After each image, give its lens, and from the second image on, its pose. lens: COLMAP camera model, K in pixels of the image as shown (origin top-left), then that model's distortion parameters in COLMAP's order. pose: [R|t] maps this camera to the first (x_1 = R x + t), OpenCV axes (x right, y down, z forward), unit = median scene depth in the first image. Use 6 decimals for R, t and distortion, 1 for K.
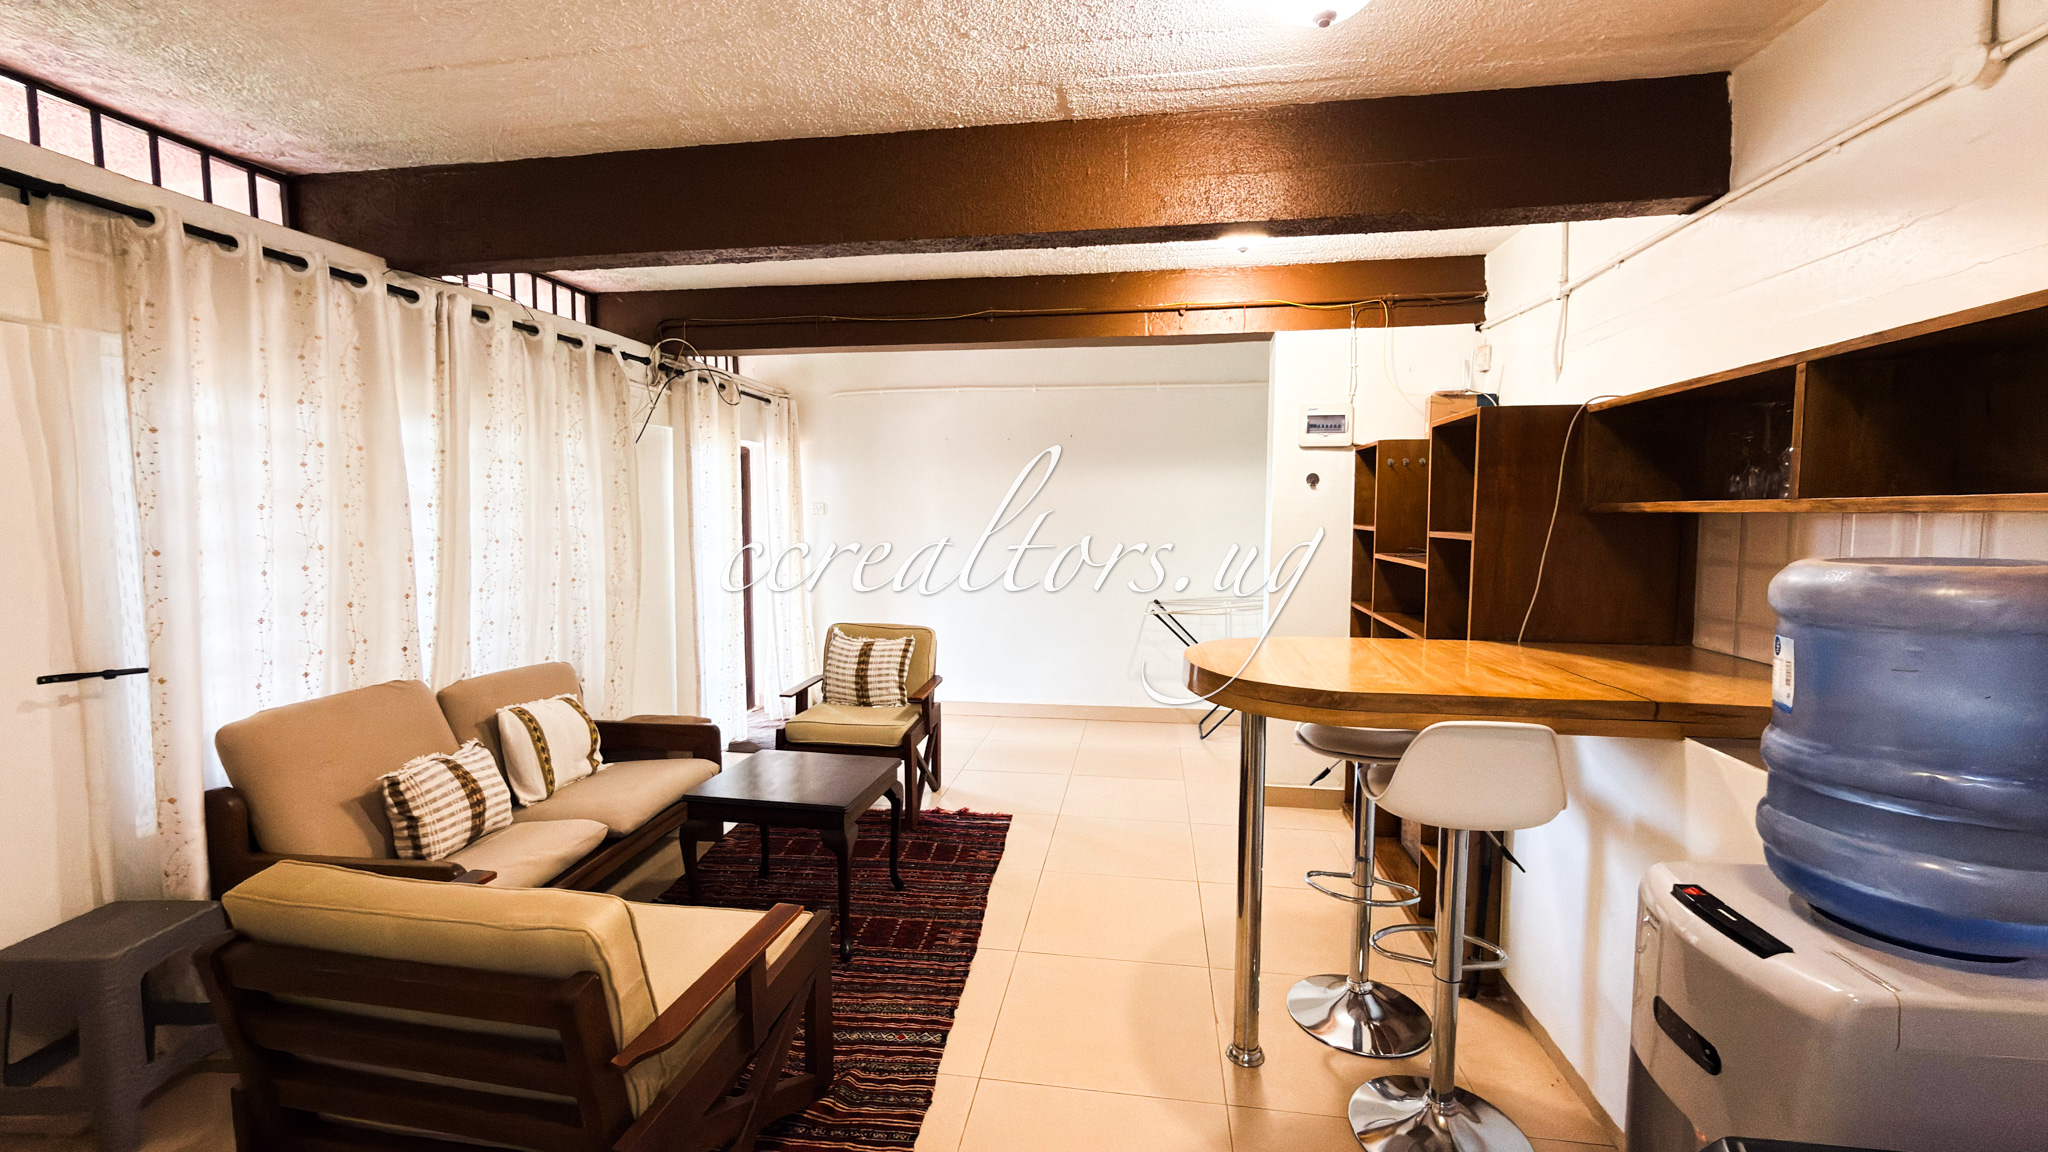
lens RADIAL K [[814.6, 0, 1024.0], [0, 814.6, 576.0], [0, 0, 1]] dist [-0.000763, 0.000254]
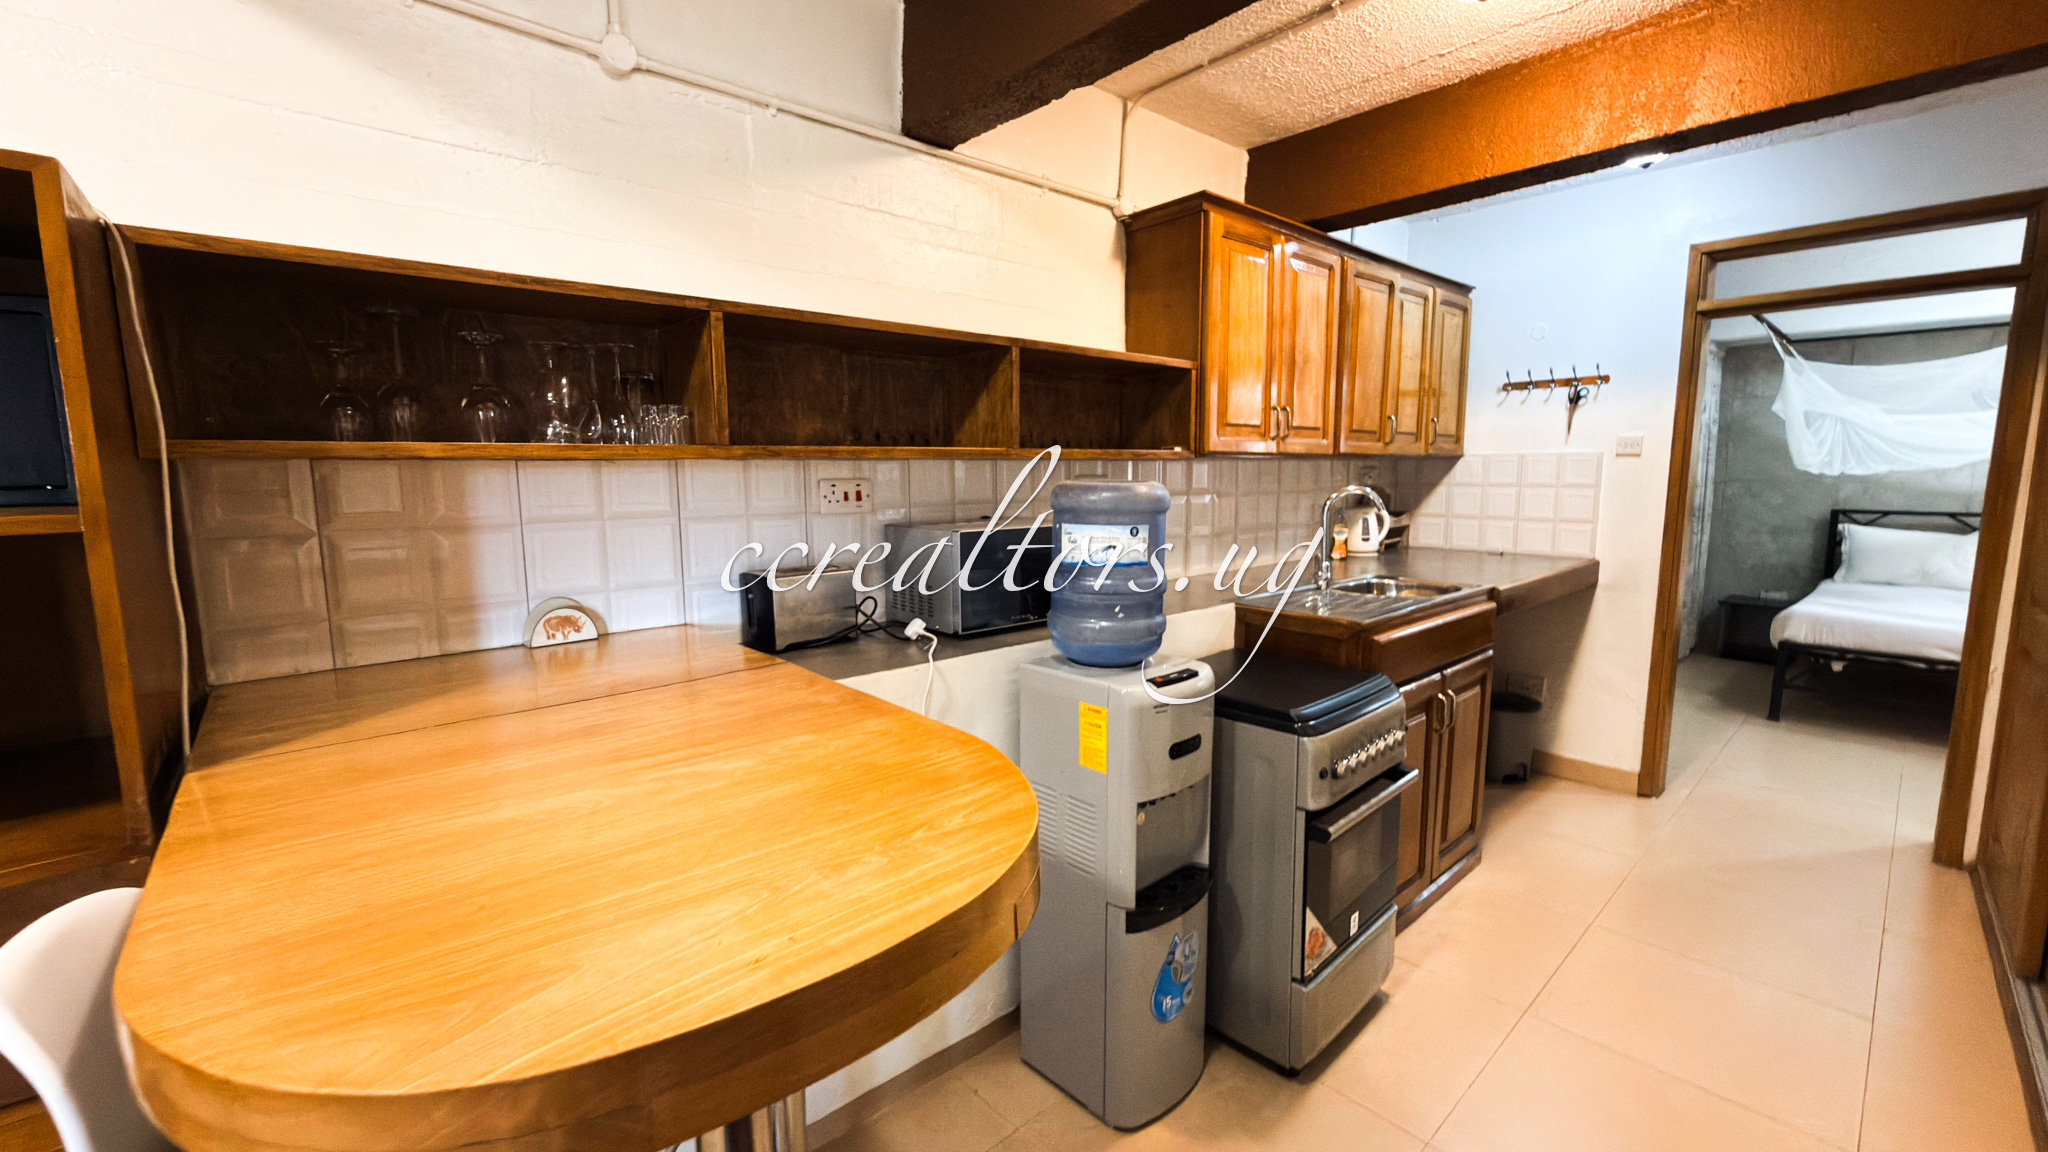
lens RADIAL K [[814.6, 0, 1024.0], [0, 814.6, 576.0], [0, 0, 1]] dist [-0.000763, 0.000254]
pose [[-0.780960, -0.078097, 0.619679, -0.009917], [0.054457, 0.979859, 0.192121, -0.109430], [-0.622203, 0.183785, -0.760978, 1.583297]]
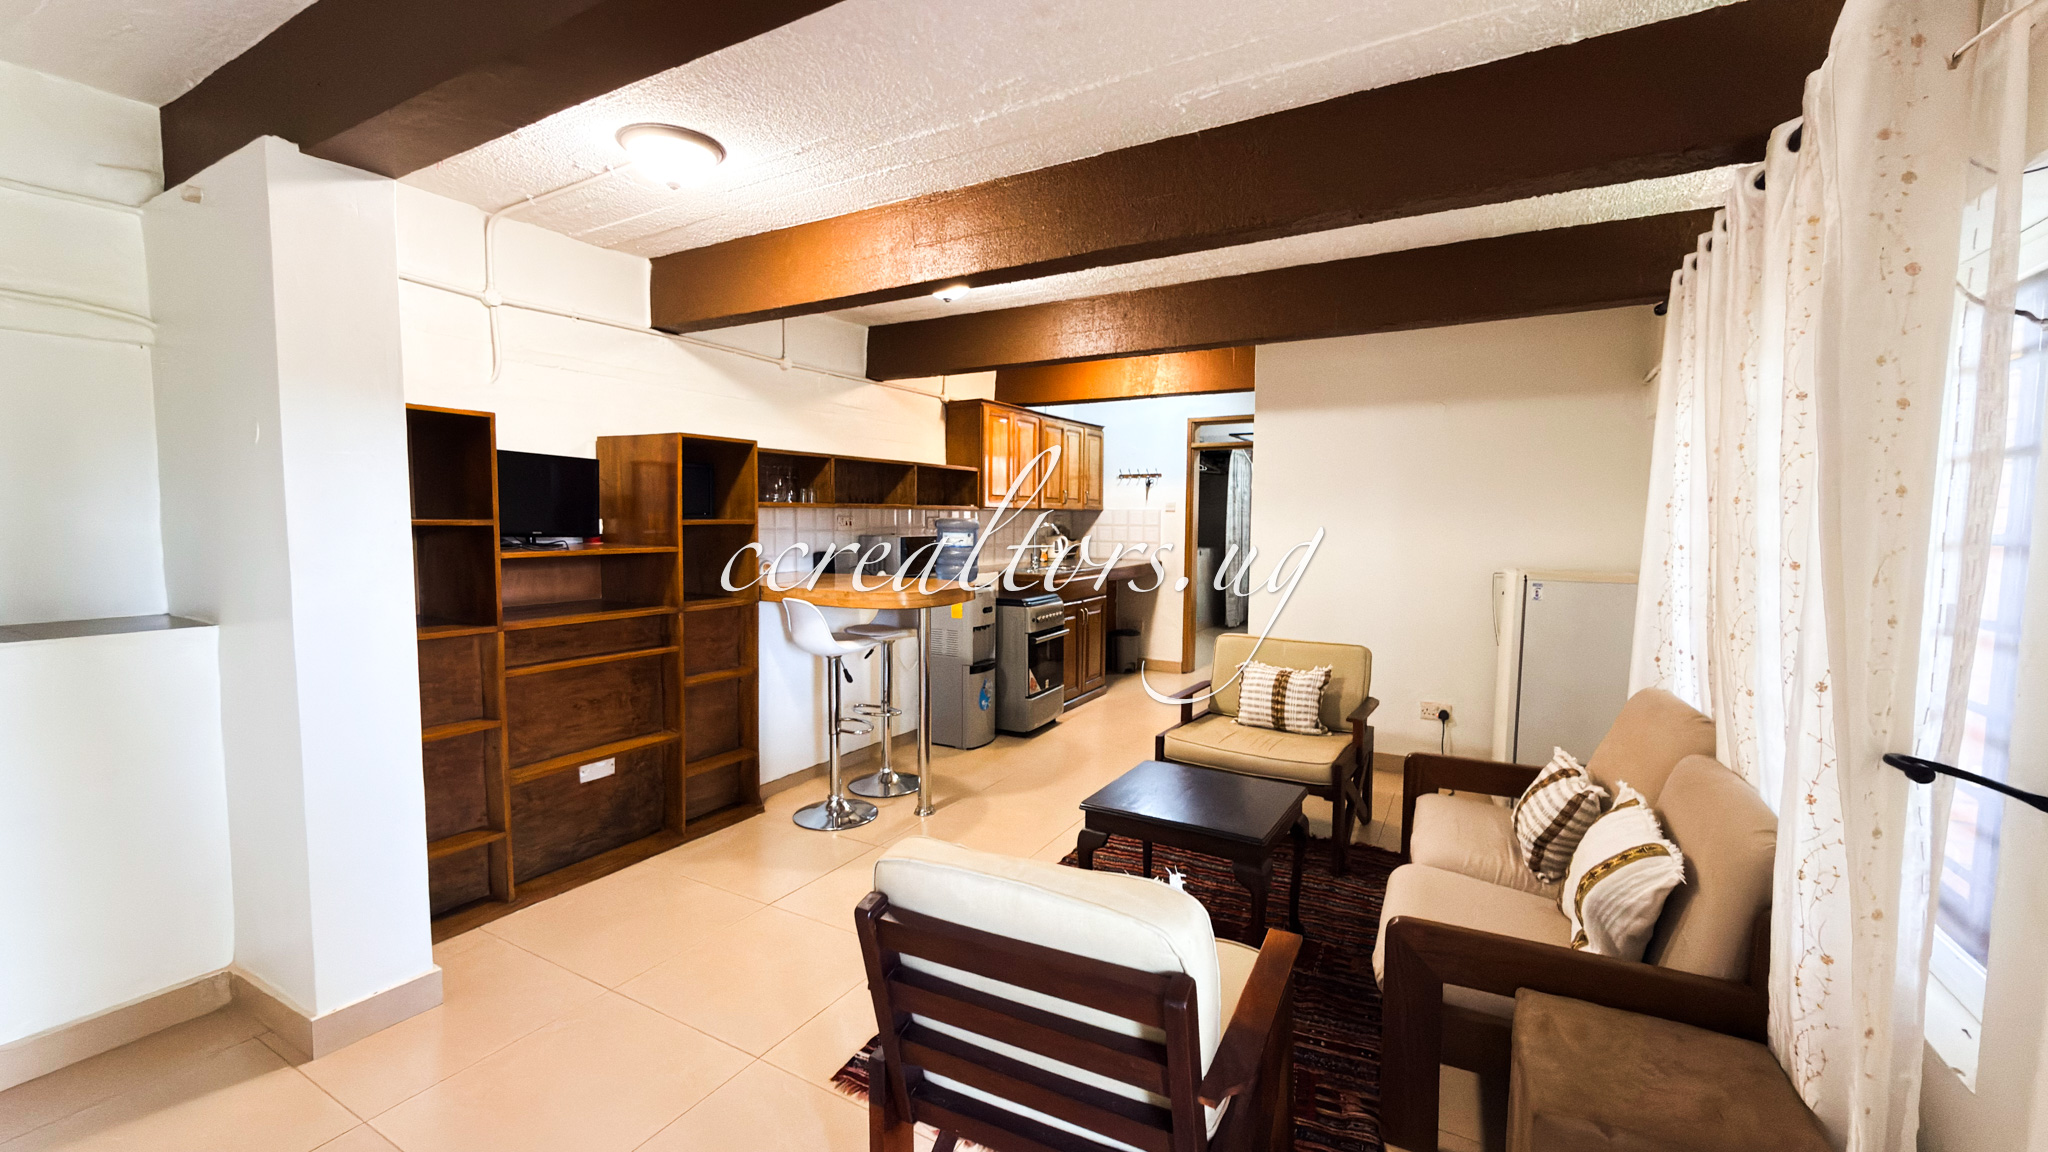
lens RADIAL K [[814.6, 0, 1024.0], [0, 814.6, 576.0], [0, 0, 1]] dist [-0.000763, 0.000254]
pose [[-0.938217, -0.032640, 0.344504, -0.702702], [0.019241, 0.989081, 0.146113, -0.243988], [-0.345512, 0.143714, -0.927344, 3.432732]]
